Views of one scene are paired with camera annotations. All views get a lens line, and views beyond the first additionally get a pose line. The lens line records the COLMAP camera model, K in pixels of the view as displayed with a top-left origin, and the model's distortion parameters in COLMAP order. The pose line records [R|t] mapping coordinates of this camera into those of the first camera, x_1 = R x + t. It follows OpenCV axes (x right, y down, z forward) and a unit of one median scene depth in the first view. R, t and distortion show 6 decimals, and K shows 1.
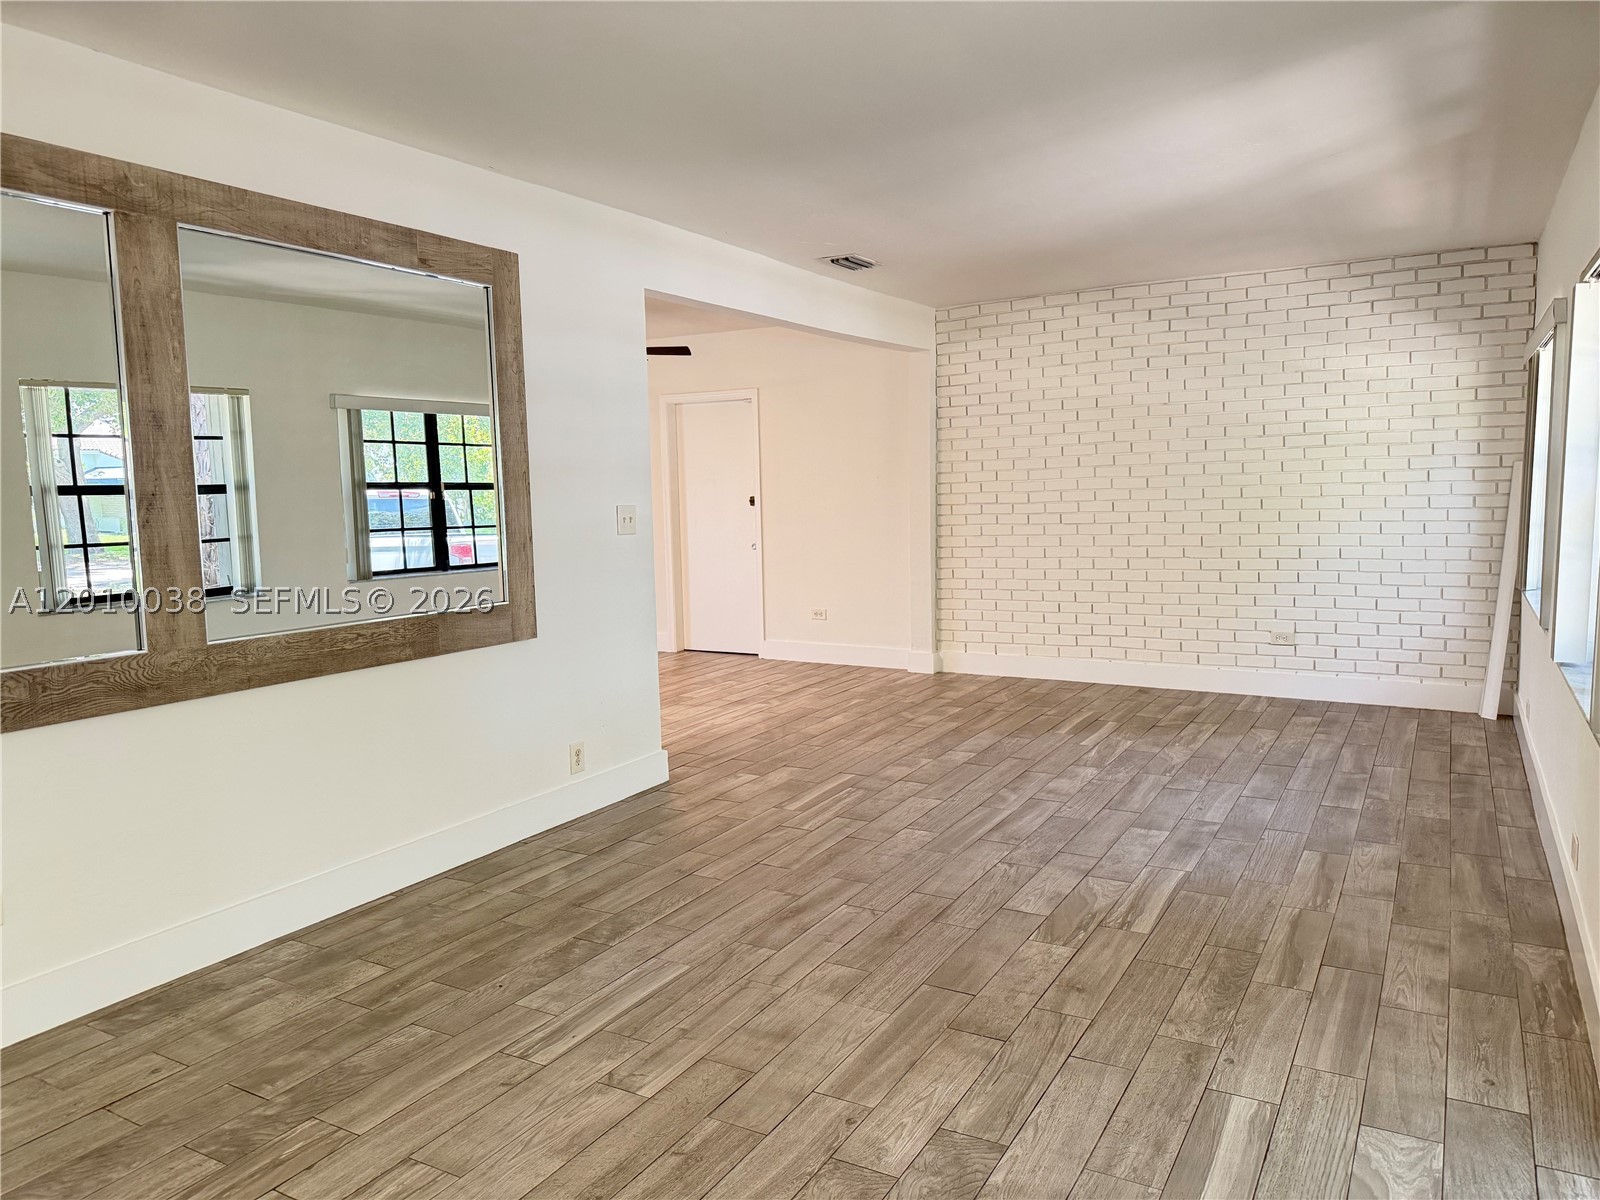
lens RADIAL K [[1115.0, 0, 799.0], [0, 1115.0, 606.4], [0, 0, 1]] dist [0.151844, -0.256418]
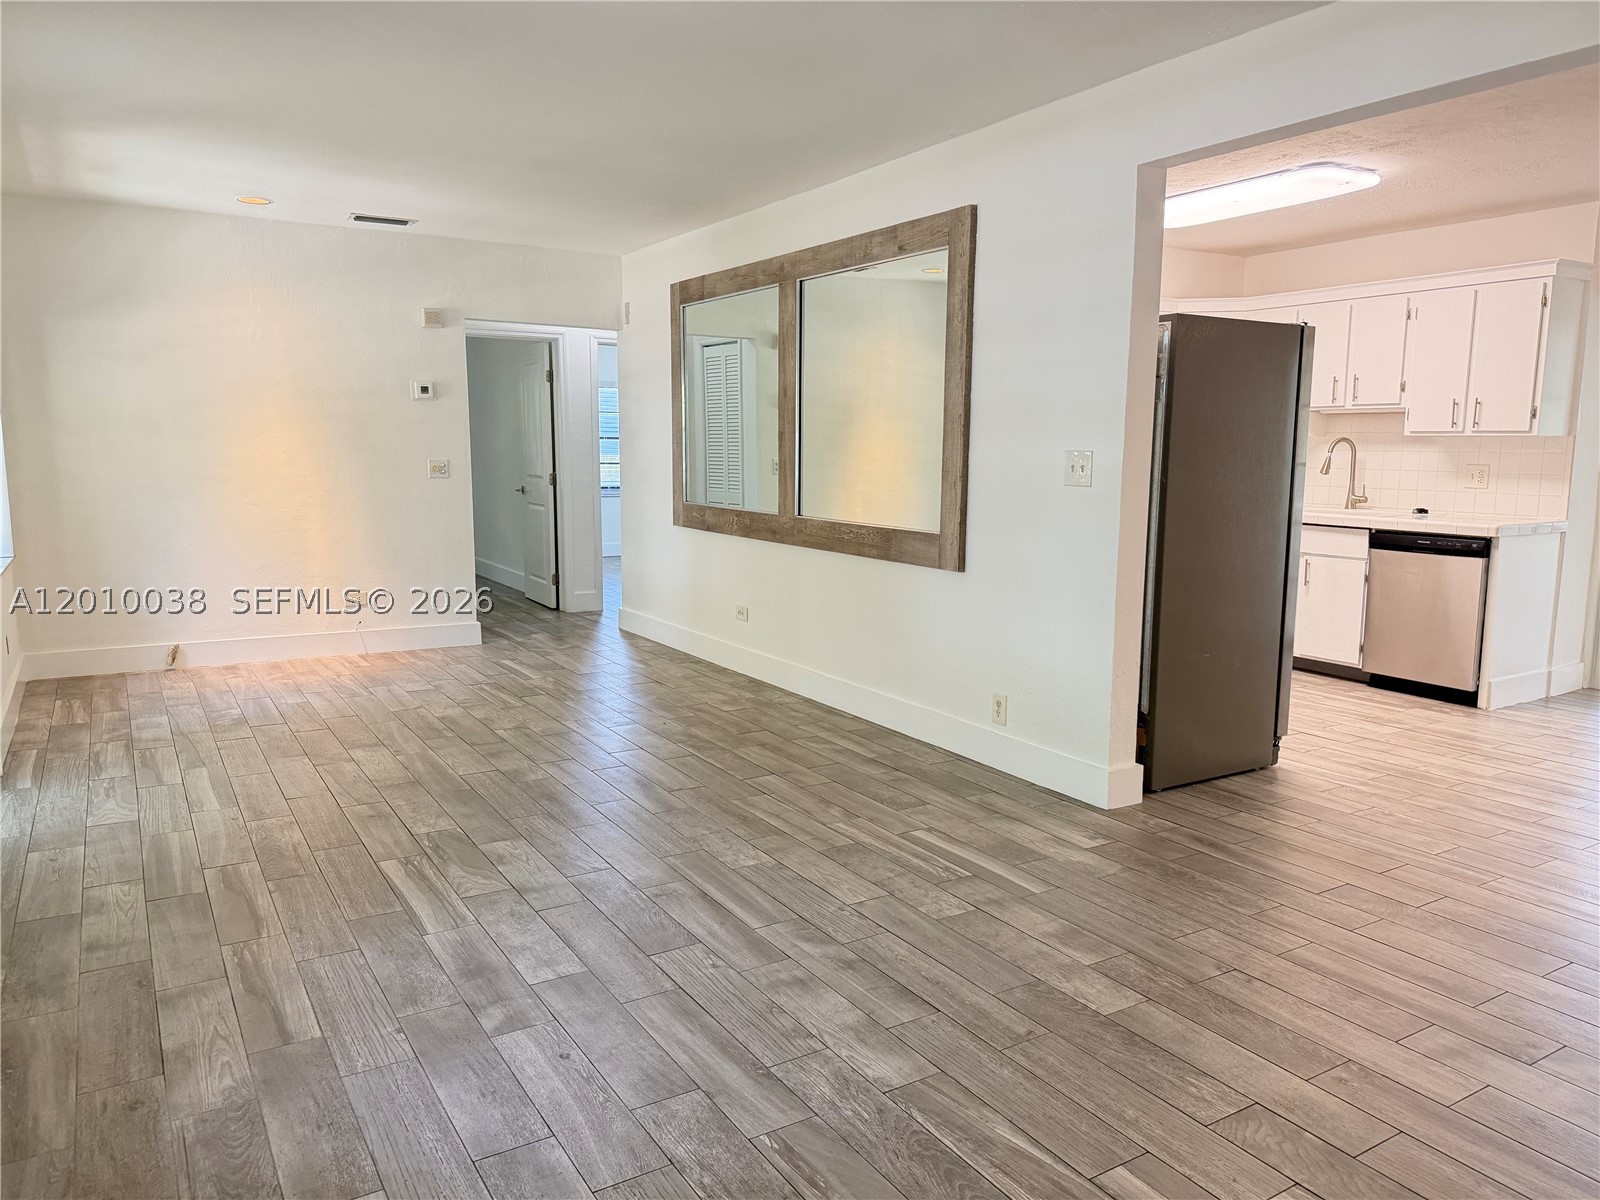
lens RADIAL K [[1116.5, 0, 808.4], [0, 1116.5, 597.7], [0, 0, 1]] dist [0.095997, -0.129071]
pose [[-0.473780, 0.139884, -0.869462, 0.728529], [-0.092549, 0.973928, 0.207122, -0.148472], [0.875767, 0.178598, -0.448481, 1.300758]]
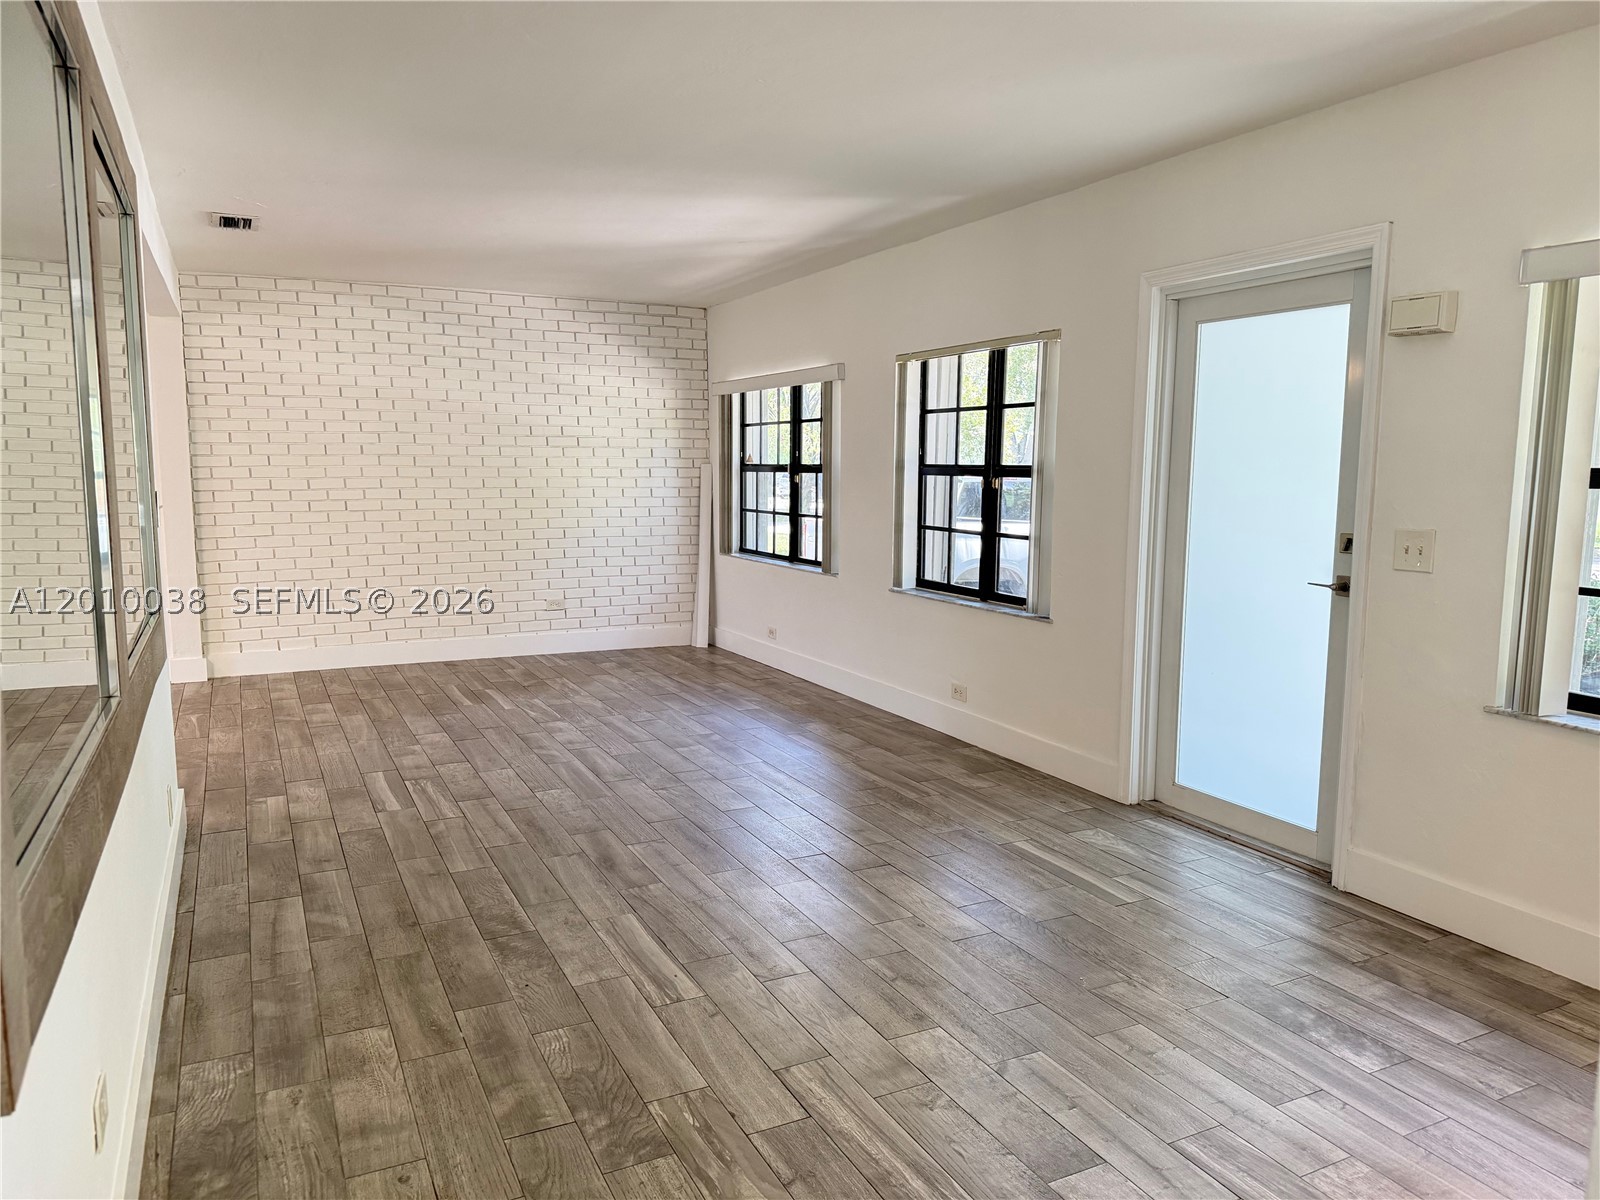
lens RADIAL K [[1115.0, 0, 799.0], [0, 1115.0, 606.4], [0, 0, 1]] dist [0.151844, -0.256418]
pose [[0.557107, -0.083115, 0.826271, -0.621401], [0.074916, 0.995952, 0.049672, -0.014655], [-0.827055, 0.034228, 0.561078, 0.168683]]
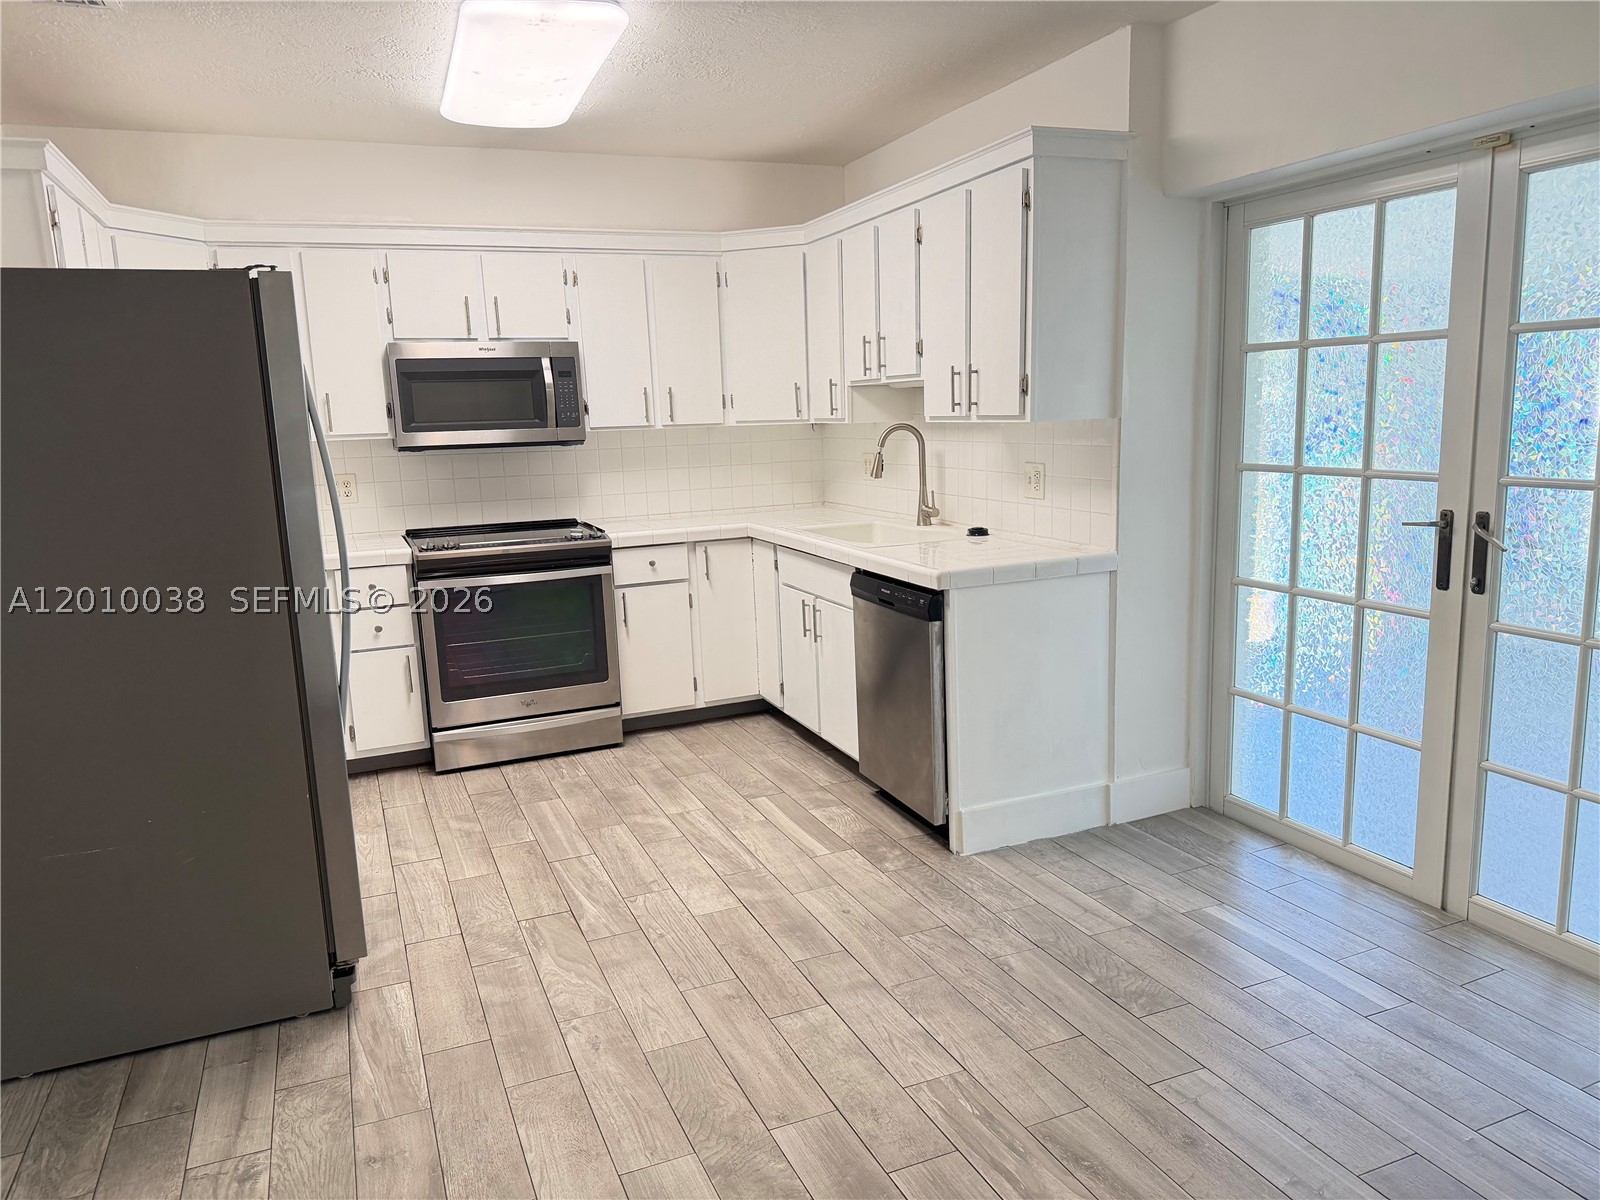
lens RADIAL K [[1115.0, 0, 799.0], [0, 1115.0, 606.4], [0, 0, 1]] dist [0.151844, -0.256418]
pose [[-0.605095, 0.188224, -0.773583, -0.042882], [-0.037822, 0.963759, 0.264081, -0.214138], [0.795254, 0.189052, -0.576047, 1.750906]]
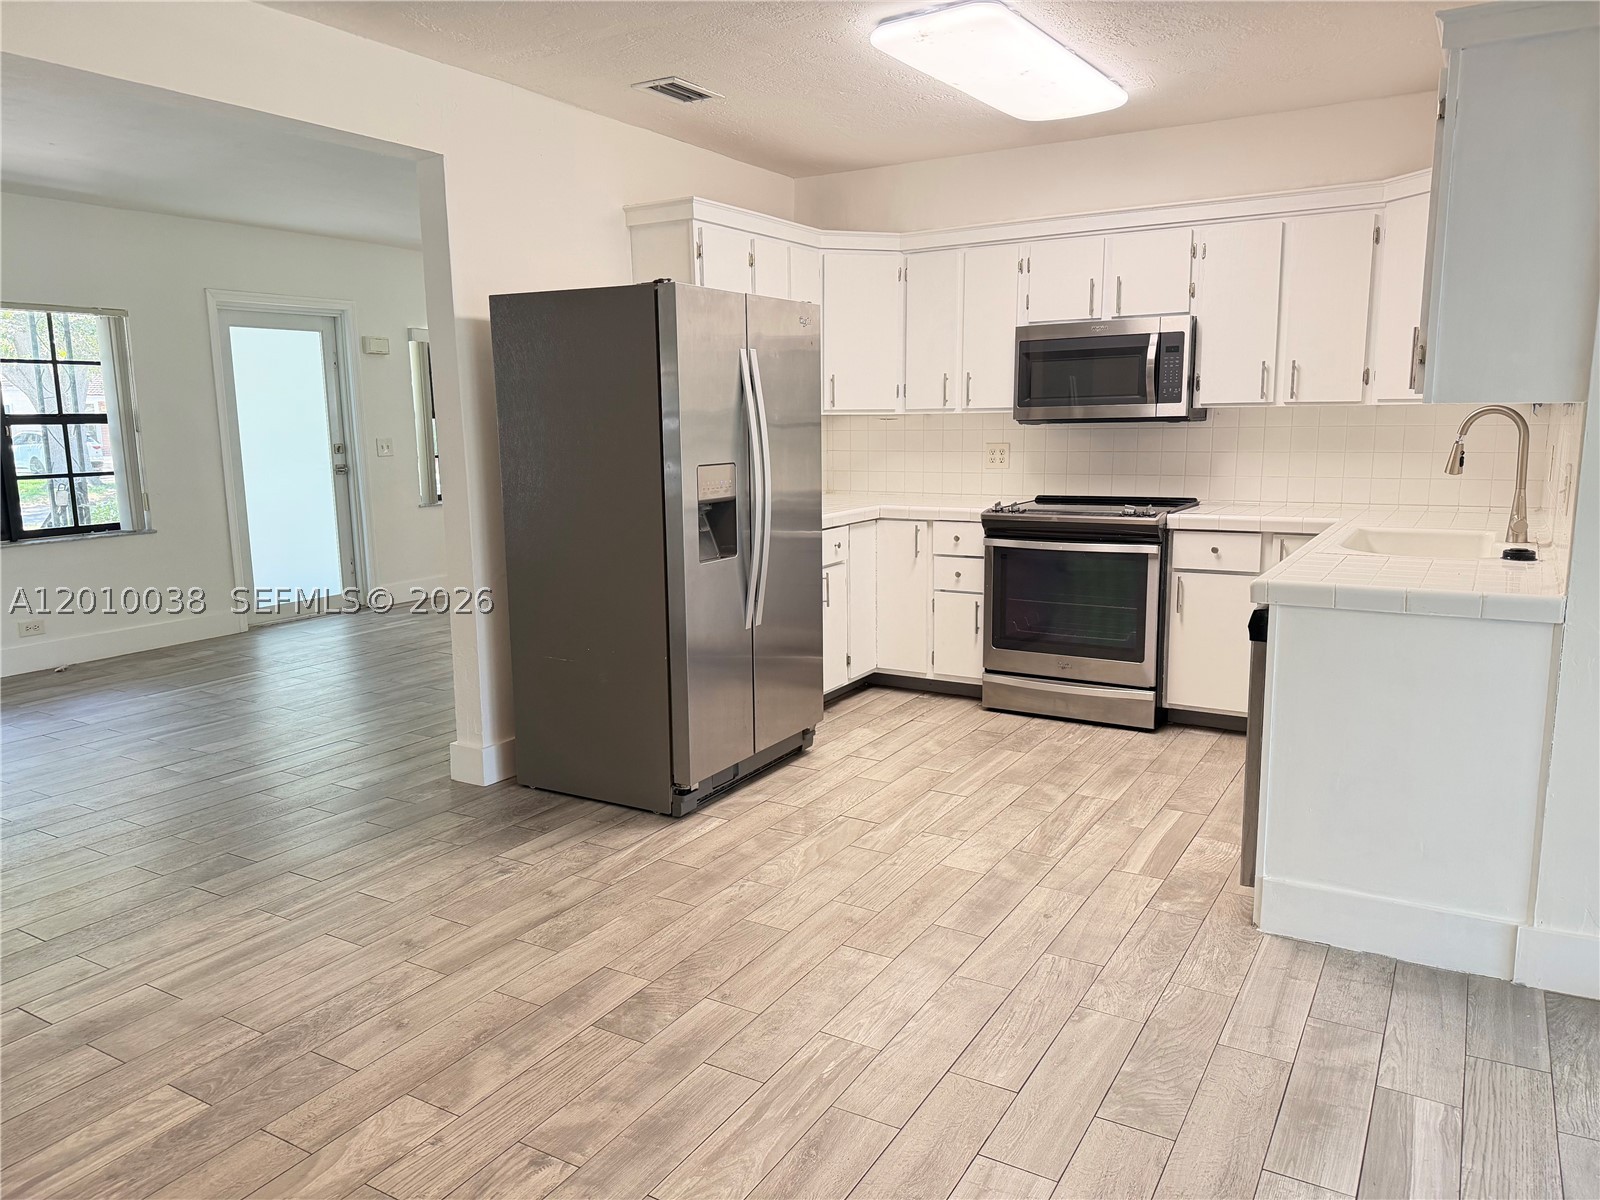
lens RADIAL K [[1116.5, 0, 808.4], [0, 1116.5, 597.7], [0, 0, 1]] dist [0.095997, -0.129071]
pose [[-0.999274, 0.033023, 0.018986, -0.451427], [0.036948, 0.961537, 0.272178, -0.212060], [-0.009268, 0.272682, -0.962060, 1.997302]]
